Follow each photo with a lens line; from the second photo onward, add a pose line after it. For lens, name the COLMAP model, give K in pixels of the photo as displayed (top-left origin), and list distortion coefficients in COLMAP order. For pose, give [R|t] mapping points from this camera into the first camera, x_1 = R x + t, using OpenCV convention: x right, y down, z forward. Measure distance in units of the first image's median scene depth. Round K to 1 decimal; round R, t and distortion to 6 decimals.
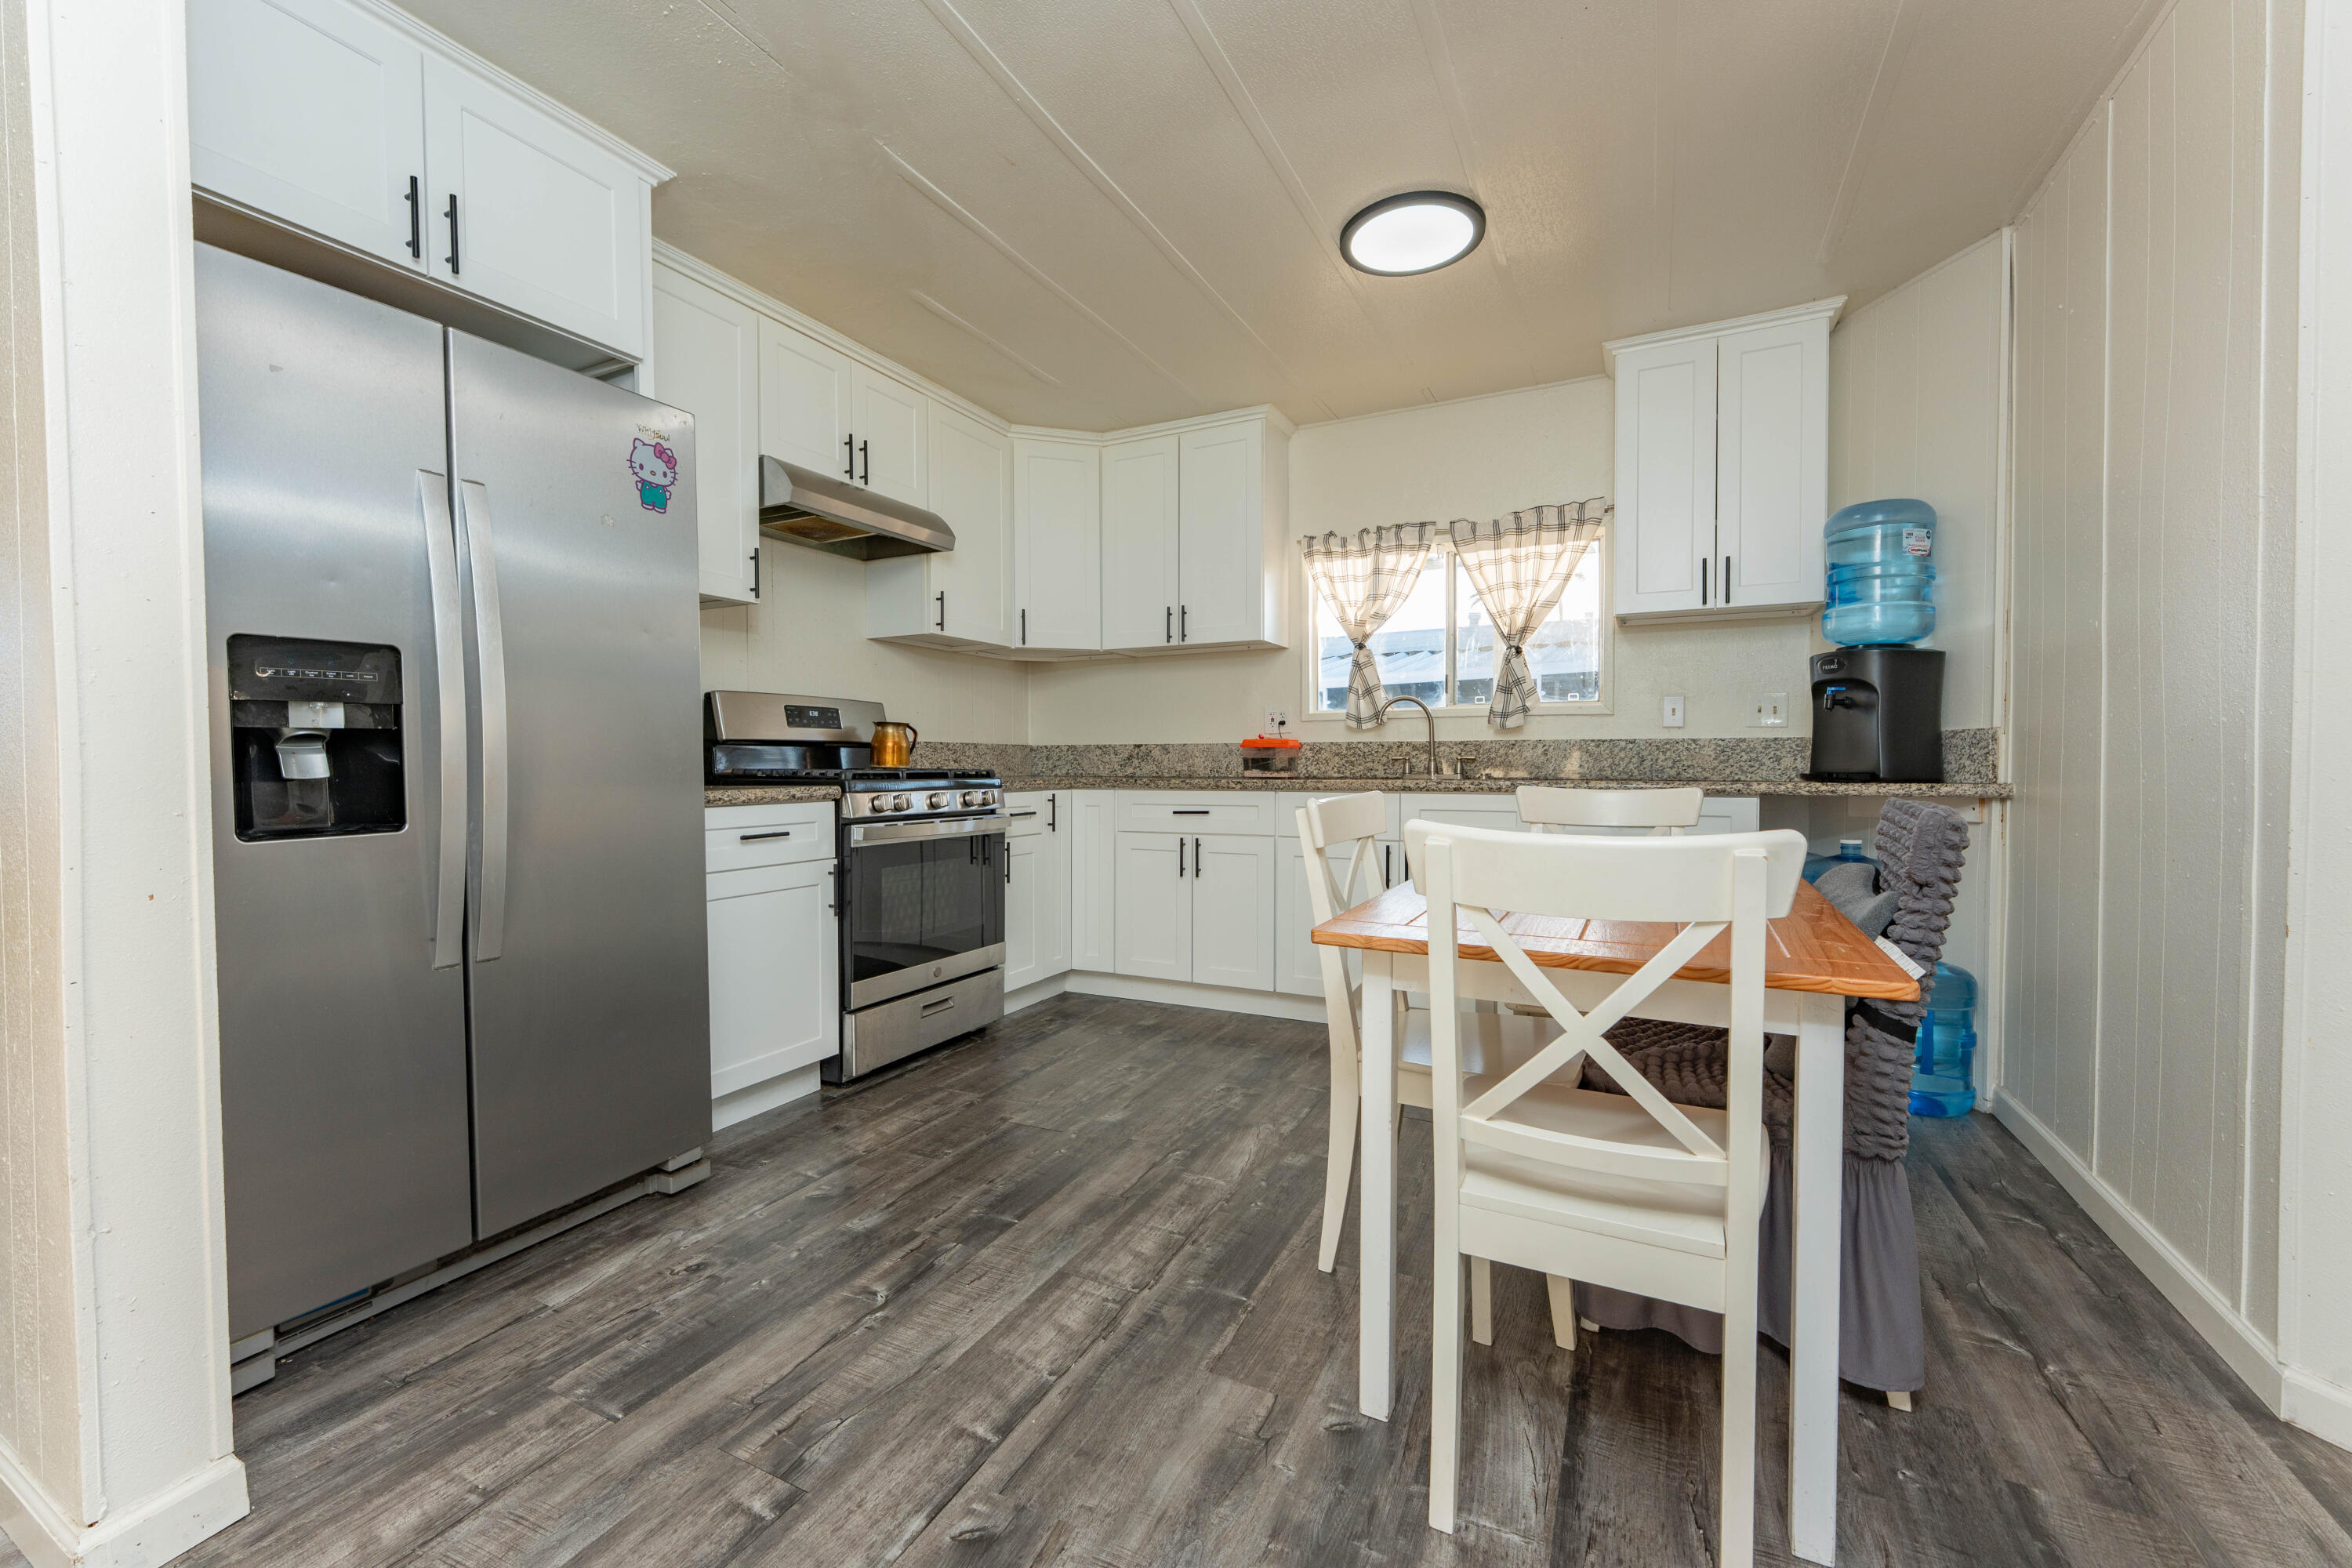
lens RADIAL K [[955.0, 0, 1180.0], [0, 955.0, 781.7], [0, 0, 1]] dist [0.004476, -0.001277]
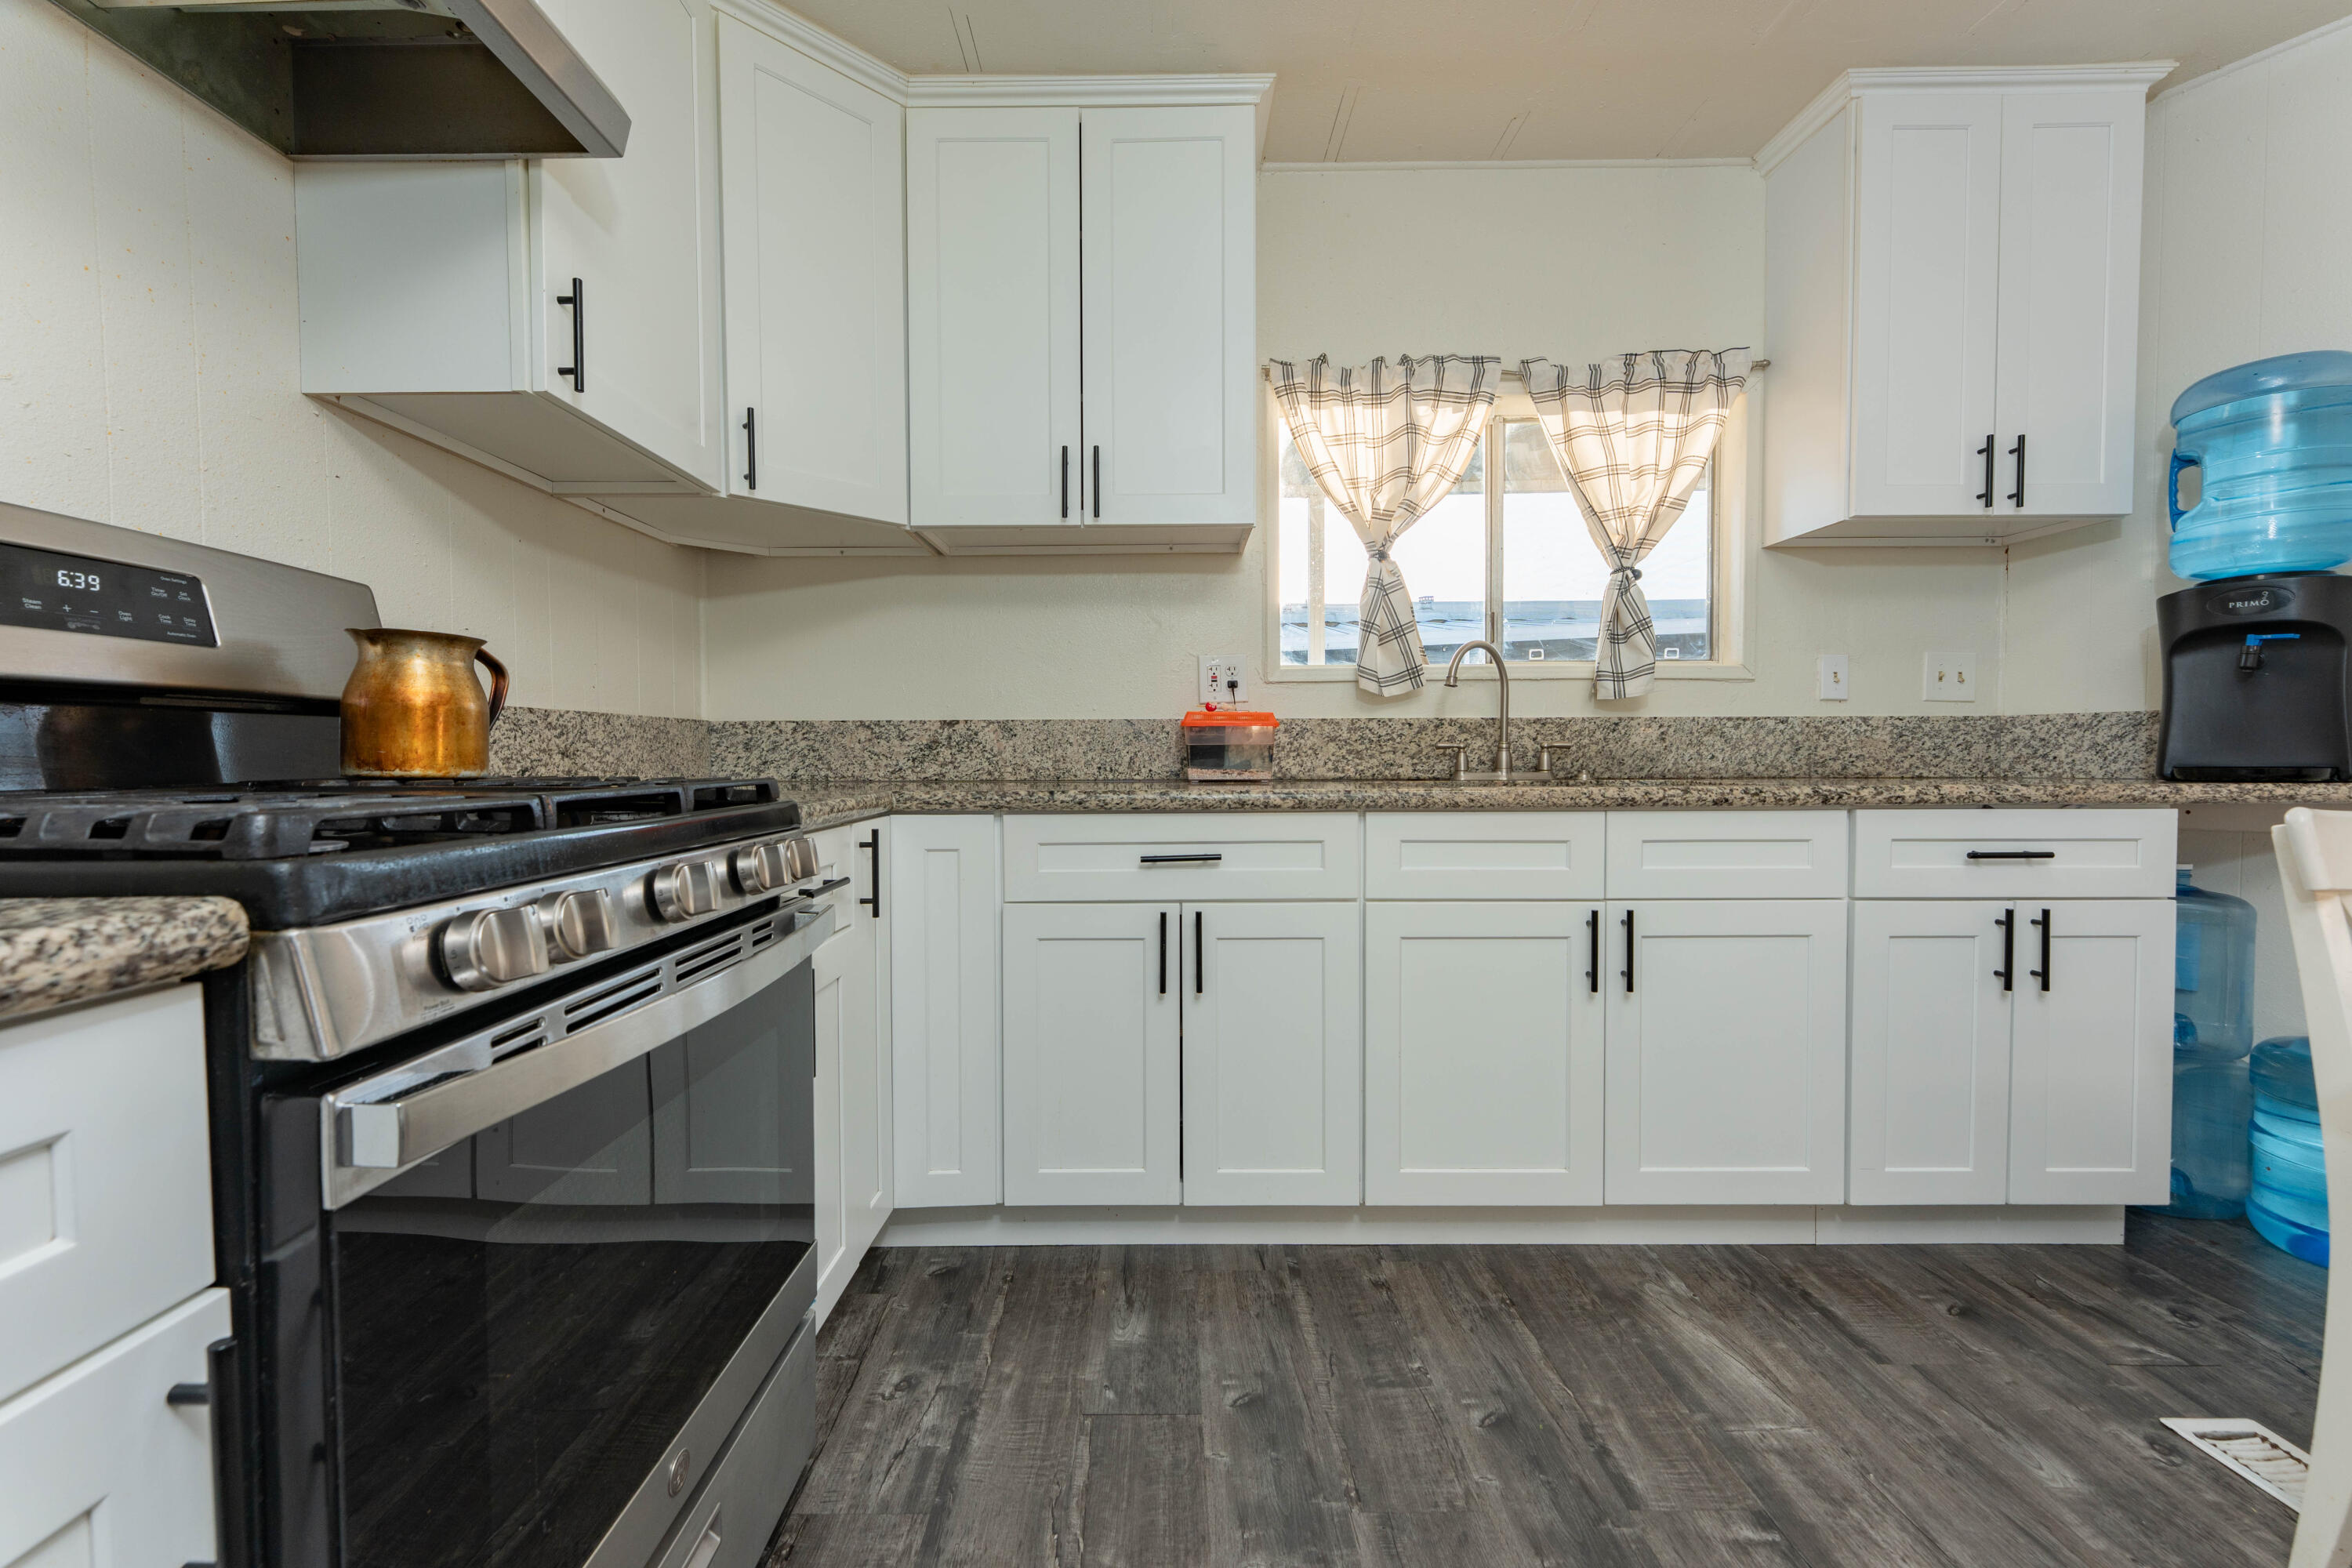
lens RADIAL K [[955.0, 0, 1157.5], [0, 955.0, 778.7], [0, 0, 1]] dist [0.004476, -0.001277]
pose [[0.899664, -0.016104, 0.436287, -0.199568], [0.012092, 0.999855, 0.011971, -0.013389], [-0.436416, -0.005494, 0.899728, 0.545355]]
